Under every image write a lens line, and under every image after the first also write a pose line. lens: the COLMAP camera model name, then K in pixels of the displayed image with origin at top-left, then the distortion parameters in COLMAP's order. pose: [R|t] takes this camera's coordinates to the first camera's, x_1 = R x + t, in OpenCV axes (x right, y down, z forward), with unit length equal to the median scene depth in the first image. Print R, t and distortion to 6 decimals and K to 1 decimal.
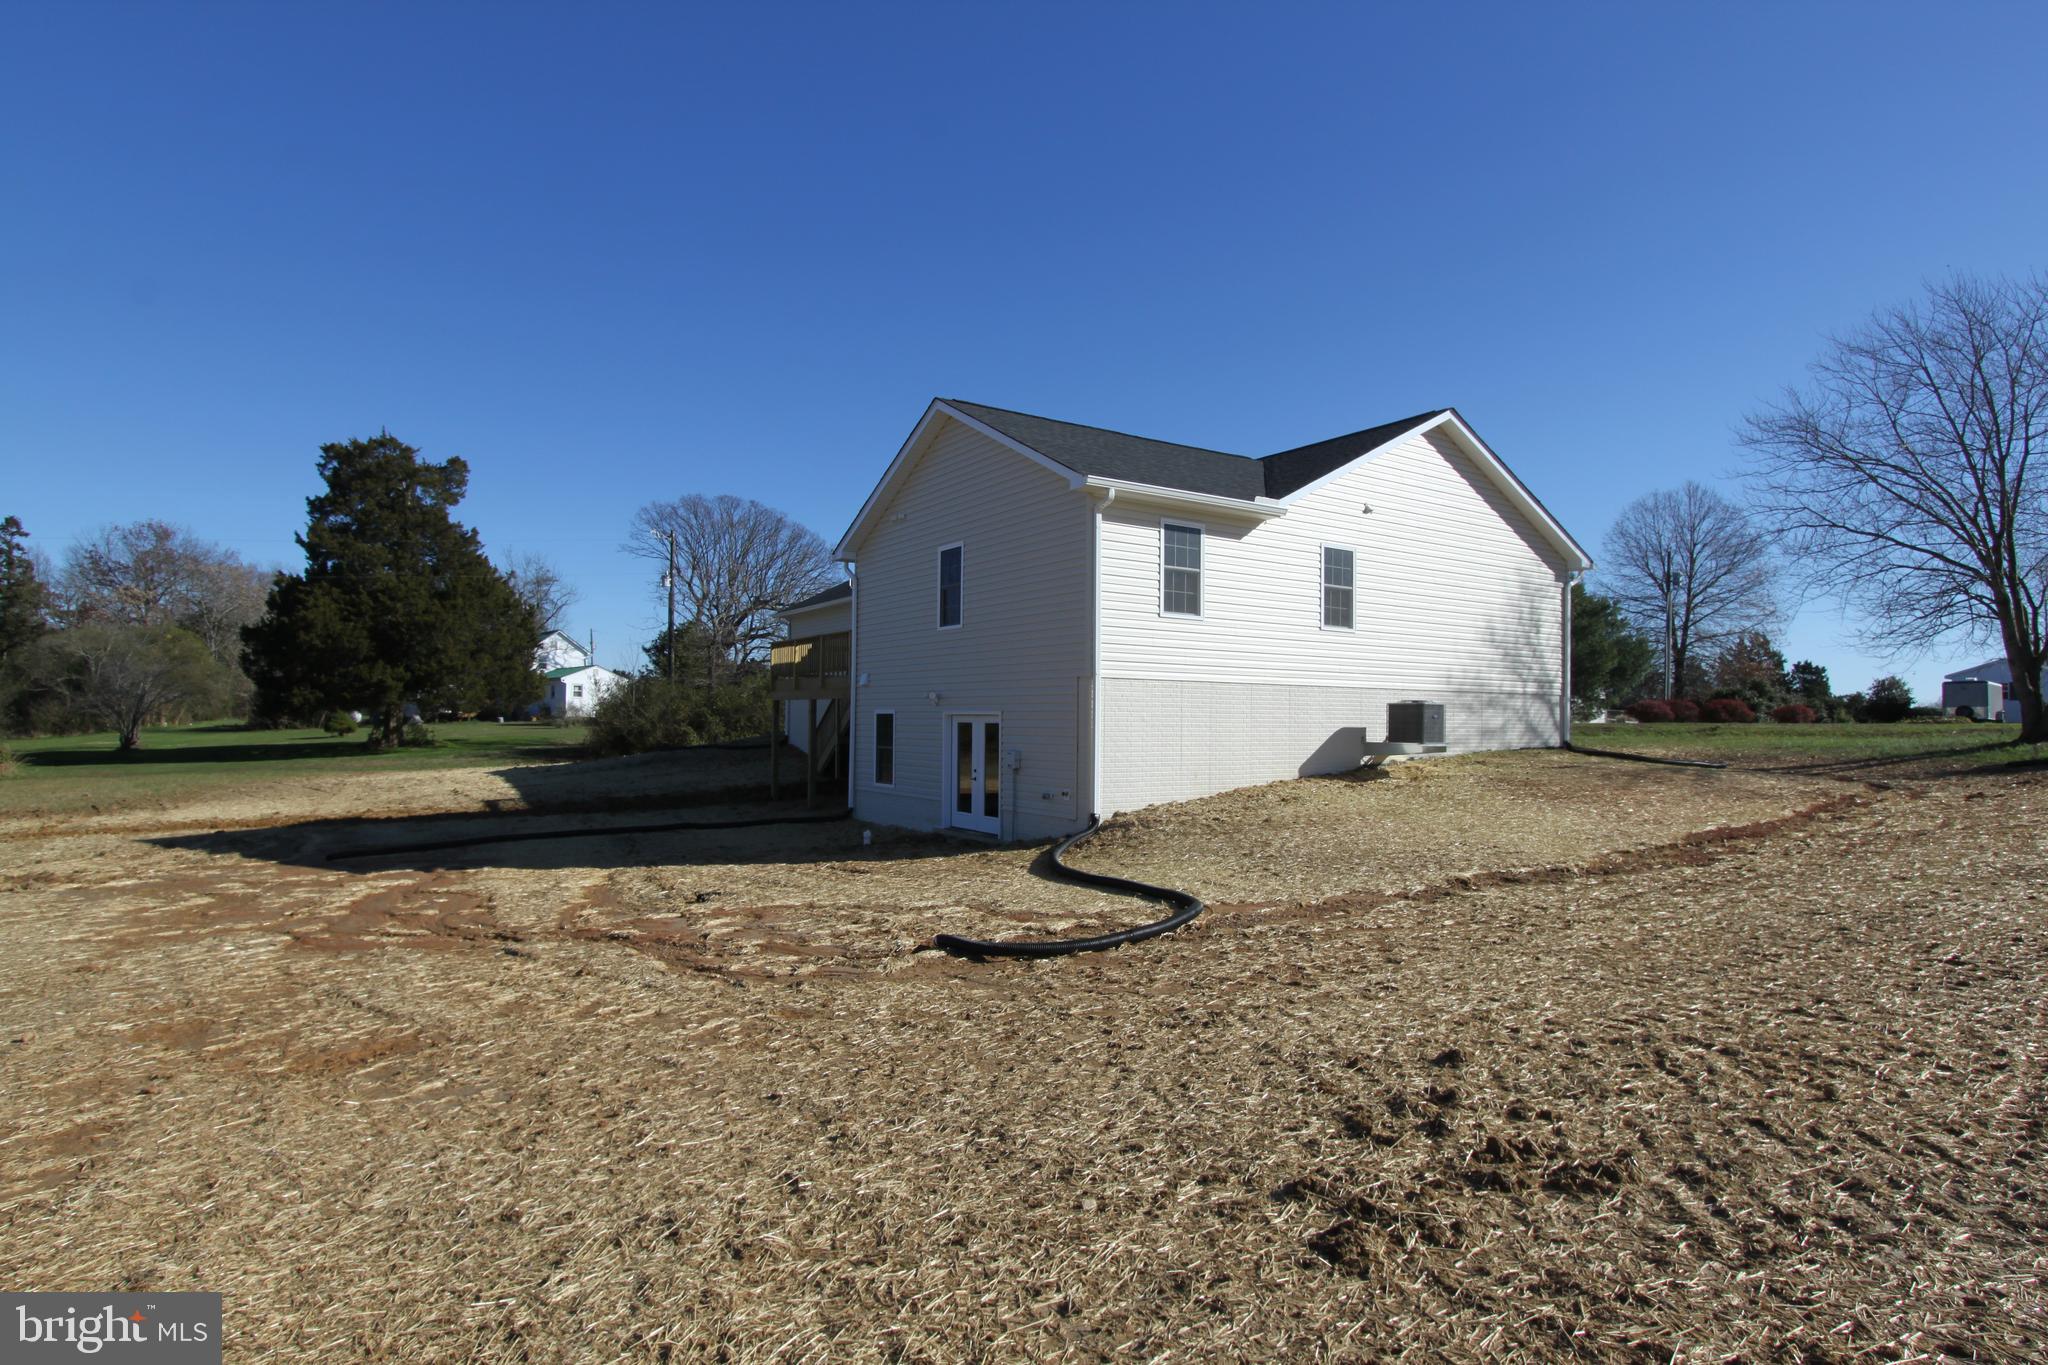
lens RADIAL K [[1052.1, 0, 1023.1], [0, 1052.1, 685.8], [0, 0, 1]] dist [0.002543, 0.000140]
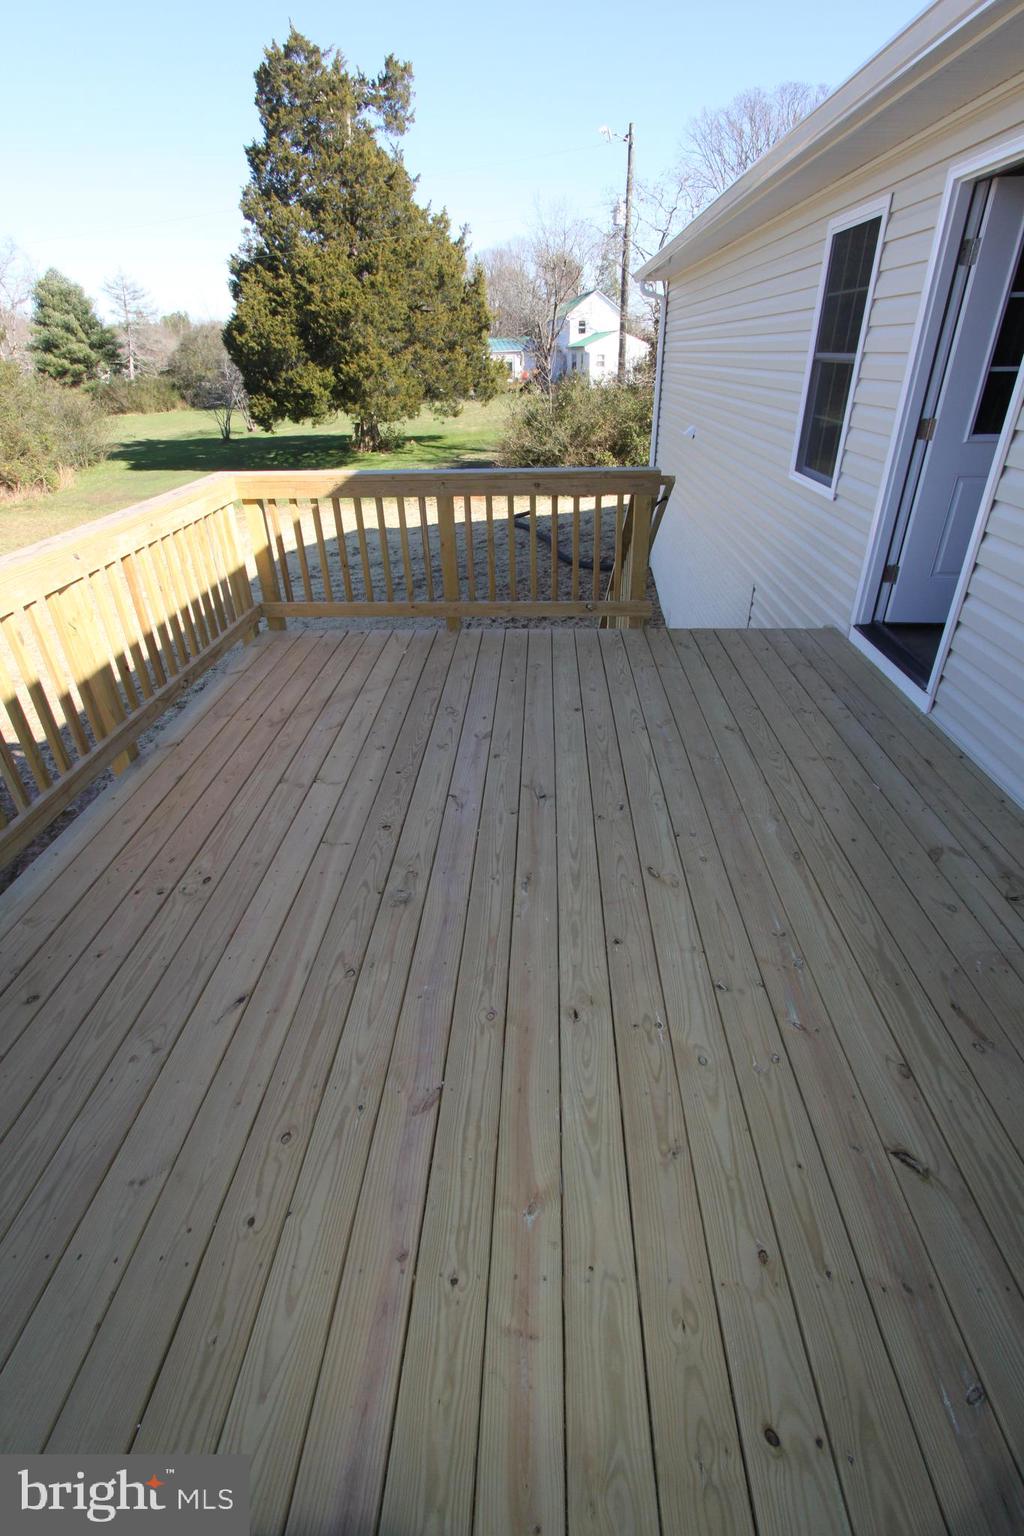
lens RADIAL K [[707.4, 0, 515.0], [0, 707.4, 765.7], [0, 0, 1]] dist [-0.016474, 0.002108]
pose [[0.810642, 0.276620, -0.516083, -0.048777], [0.043545, 0.850455, 0.524242, -0.037956], [0.583921, -0.447445, 0.677369, 0.521192]]
